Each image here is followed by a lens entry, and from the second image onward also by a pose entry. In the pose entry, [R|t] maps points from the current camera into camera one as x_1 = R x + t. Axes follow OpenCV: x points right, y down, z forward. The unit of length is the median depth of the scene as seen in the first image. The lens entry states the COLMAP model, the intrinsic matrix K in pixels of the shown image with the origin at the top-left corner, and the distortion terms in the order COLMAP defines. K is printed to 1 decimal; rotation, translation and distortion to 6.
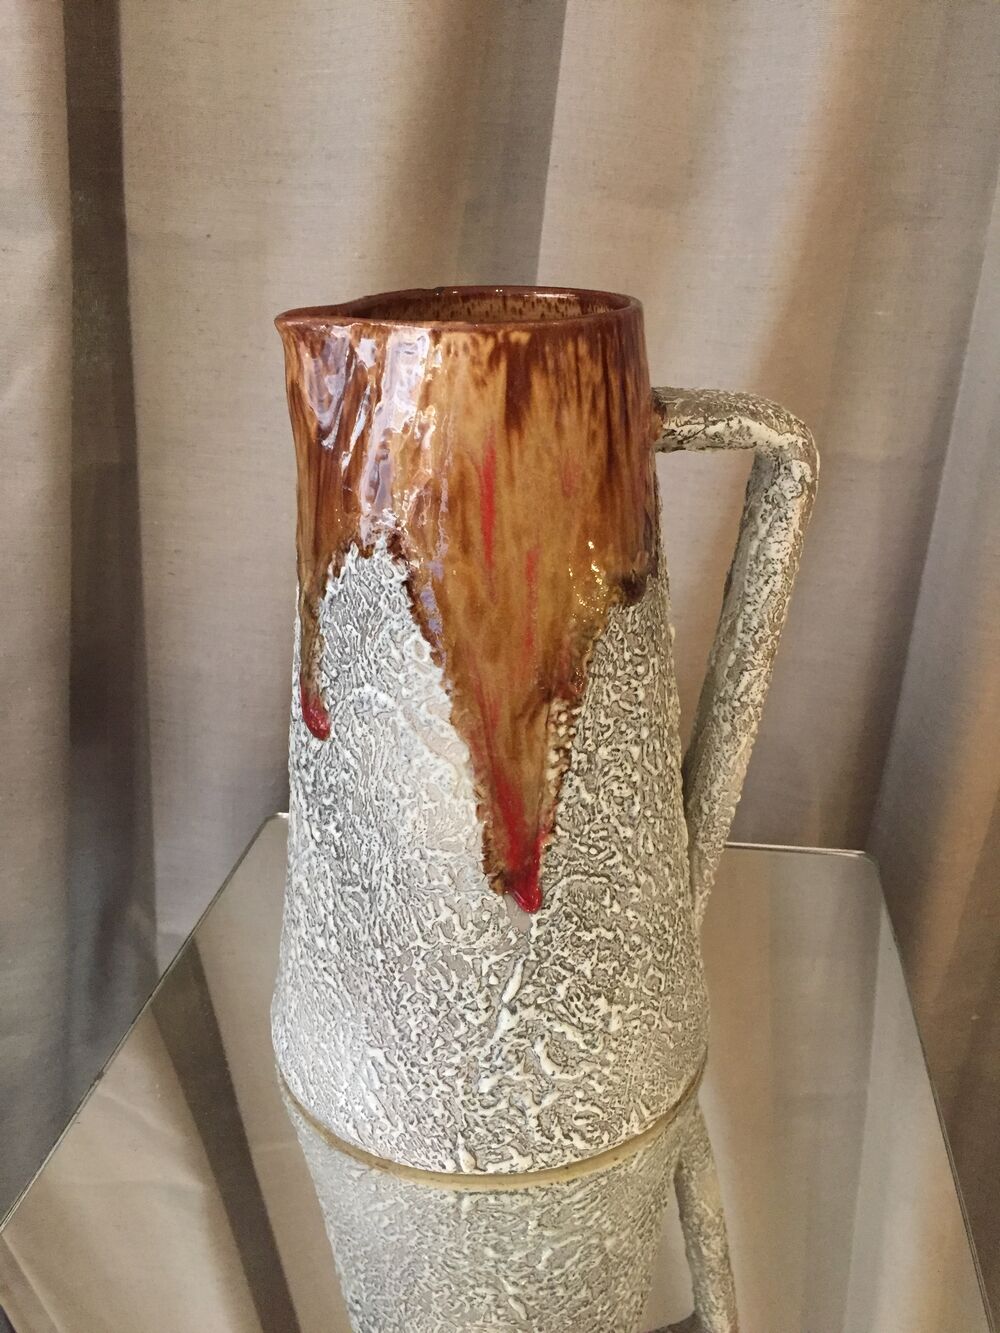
lens RADIAL K [[1244.0, 0, 498.0], [0, 1244.0, 652.9], [0, 0, 1]] dist [0.047604, -0.122072]
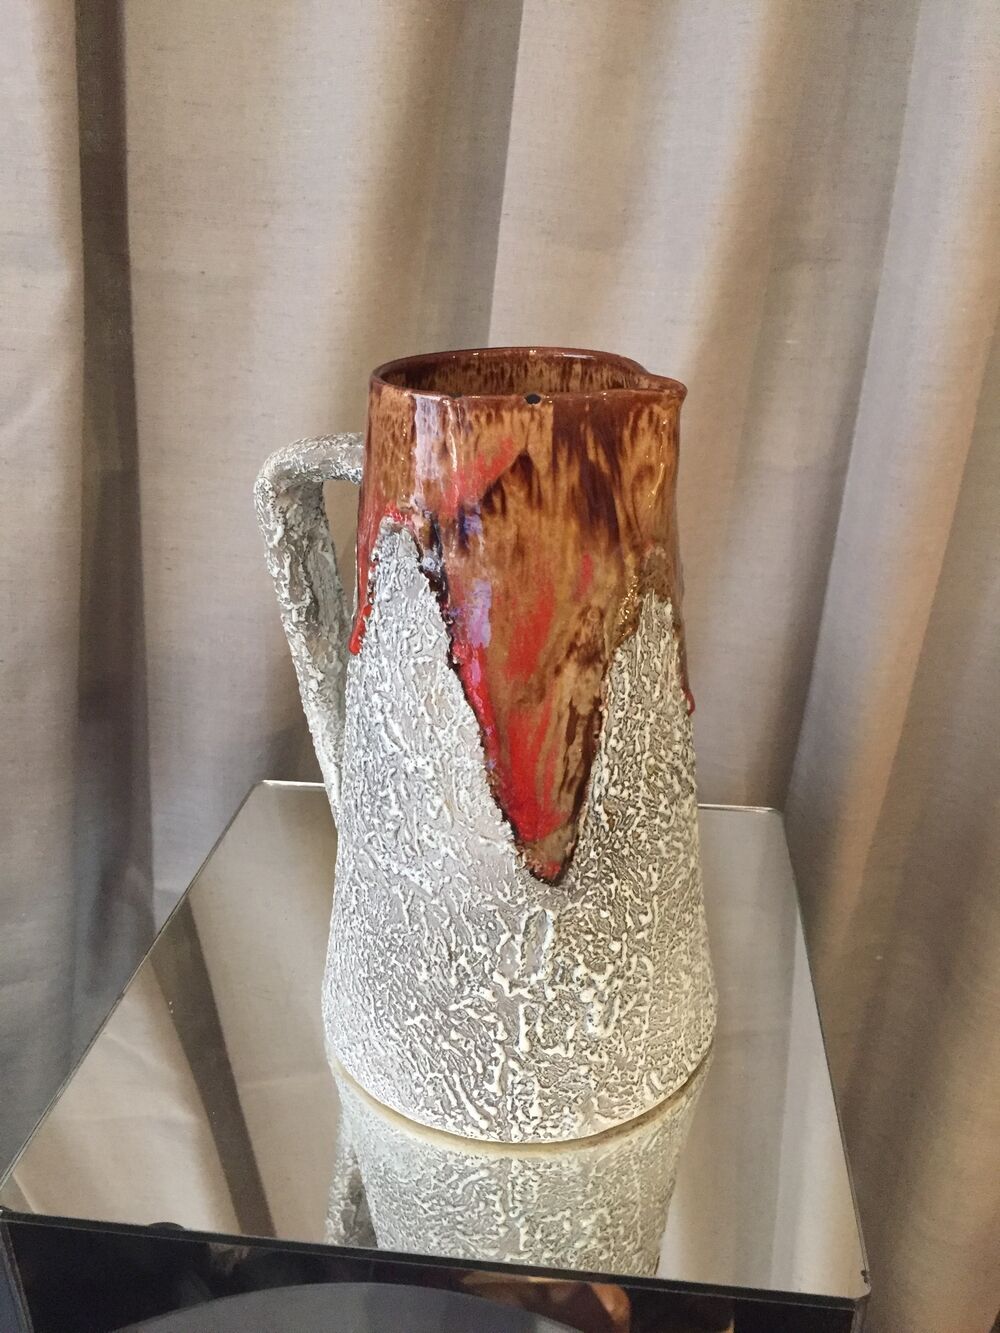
lens RADIAL K [[1244.0, 0, 505.7], [0, 1244.0, 653.8], [0, 0, 1]] dist [0.047604, -0.122072]
pose [[0.999452, -0.002877, 0.032965, 0.005487], [0.002569, 0.999953, 0.009402, 0.003770], [-0.032991, -0.009312, 0.999412, -0.141353]]
